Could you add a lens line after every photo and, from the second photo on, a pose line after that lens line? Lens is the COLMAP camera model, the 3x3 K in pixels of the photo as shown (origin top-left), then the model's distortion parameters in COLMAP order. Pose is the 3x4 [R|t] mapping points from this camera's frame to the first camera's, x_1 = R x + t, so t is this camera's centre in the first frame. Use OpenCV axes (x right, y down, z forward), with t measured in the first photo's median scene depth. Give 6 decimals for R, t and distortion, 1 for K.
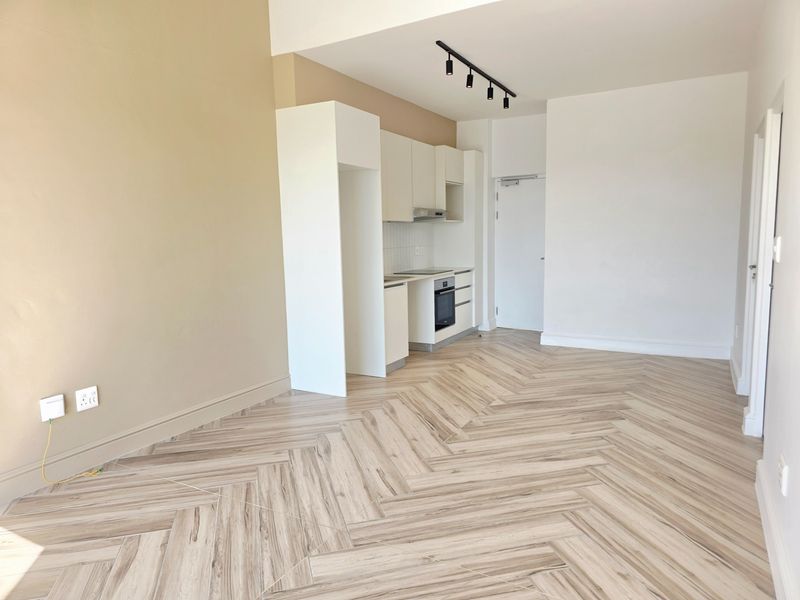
lens RADIAL K [[528.7, 0, 377.3], [0, 528.7, 304.5], [0, 0, 1]] dist [0.023552, -0.010008]
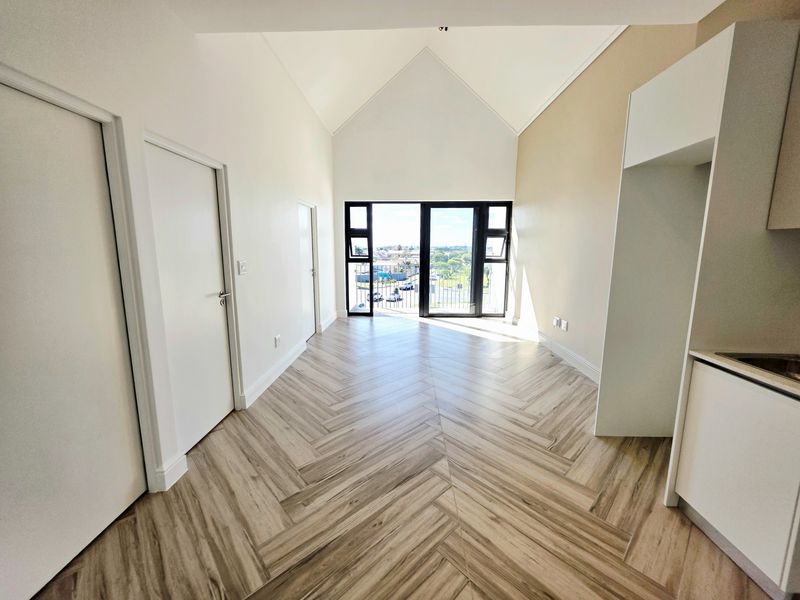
lens RADIAL K [[319.7, 0, 403.9], [0, 319.7, 295.3], [0, 0, 1]] dist [0.004656, -0.000365]
pose [[-0.859985, 0.096541, -0.501105, 0.470658], [-0.051557, 0.960483, 0.273524, -0.186665], [0.507709, 0.261062, -0.821023, 1.231345]]
